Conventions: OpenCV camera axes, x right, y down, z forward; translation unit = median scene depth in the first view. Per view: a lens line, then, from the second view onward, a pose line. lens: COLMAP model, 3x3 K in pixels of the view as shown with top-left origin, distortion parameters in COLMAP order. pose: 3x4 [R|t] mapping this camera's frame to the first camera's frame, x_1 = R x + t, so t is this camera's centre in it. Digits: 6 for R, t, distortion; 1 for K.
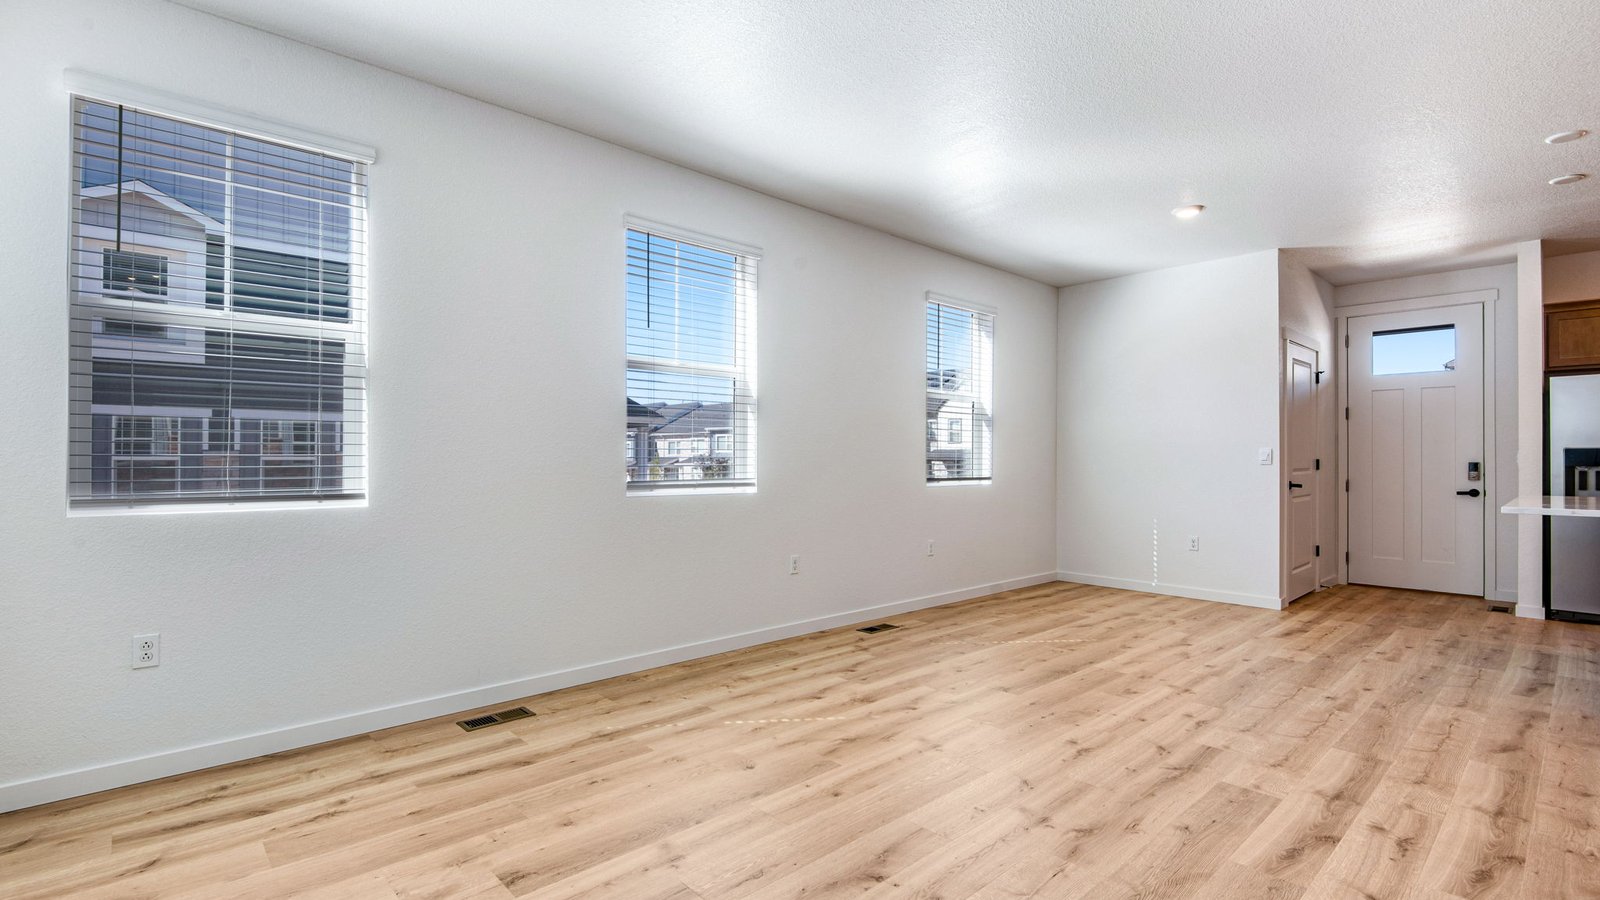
lens RADIAL K [[726.1, 0, 793.6], [0, 726.1, 456.0], [0, 0, 1]] dist [0.030554, -0.017168]
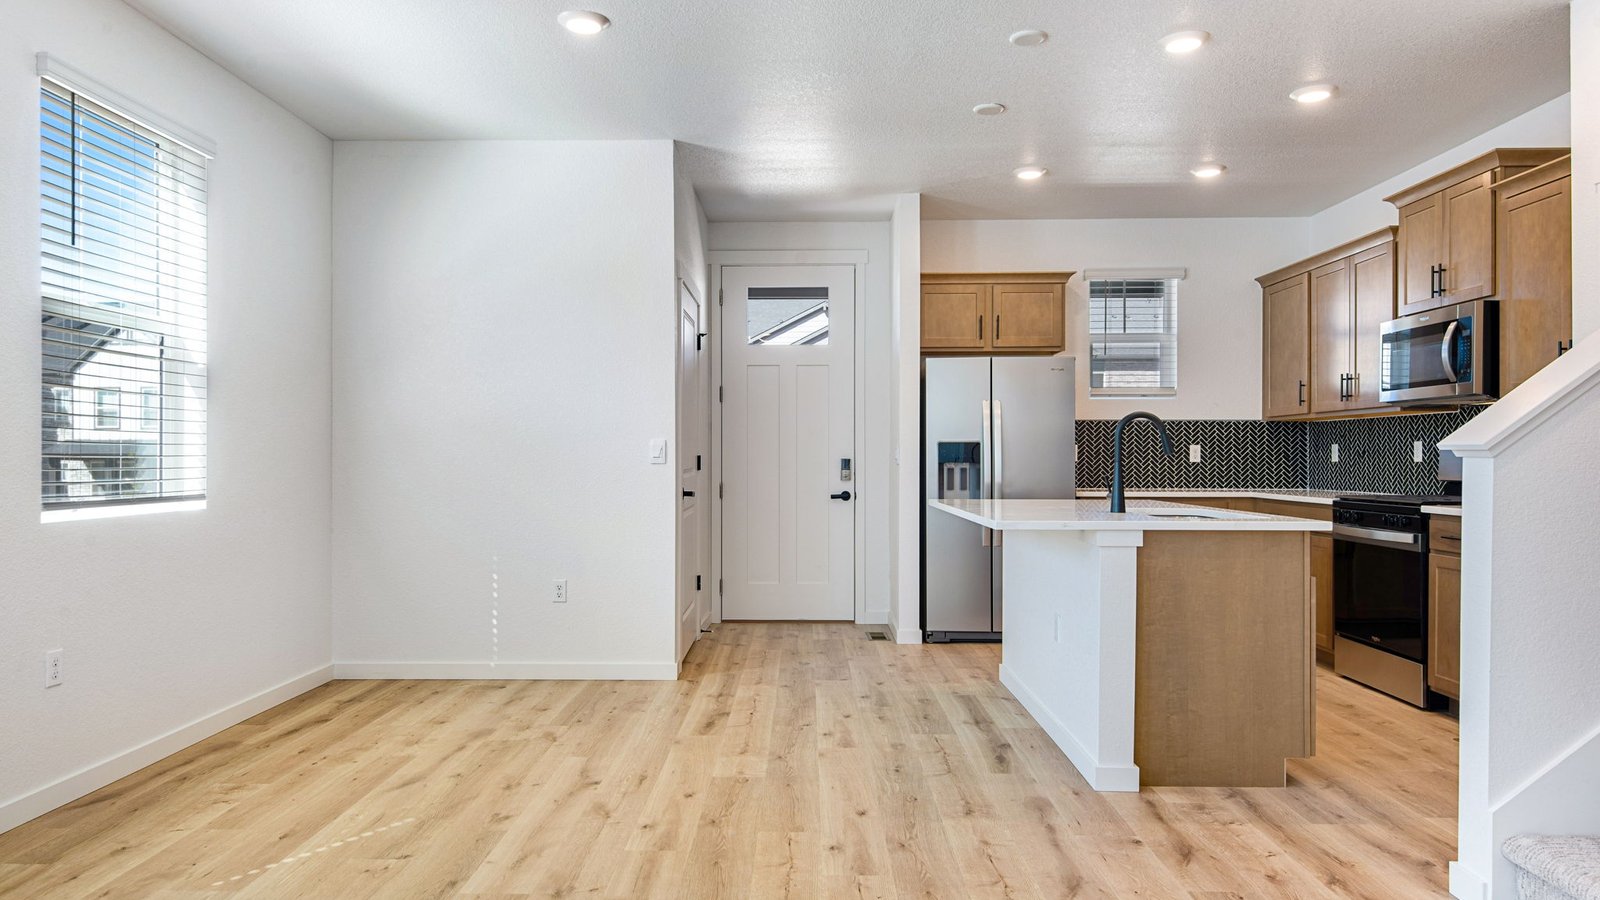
lens RADIAL K [[1033.2, 0, 769.2], [0, 1033.2, 453.7], [0, 0, 1]] dist [0.031575, -0.033870]
pose [[0.707061, -0.001561, 0.707151, 0.053667], [0.000118, 0.999998, 0.002090, 0.000726], [-0.707153, -0.001394, 0.707059, 0.271185]]
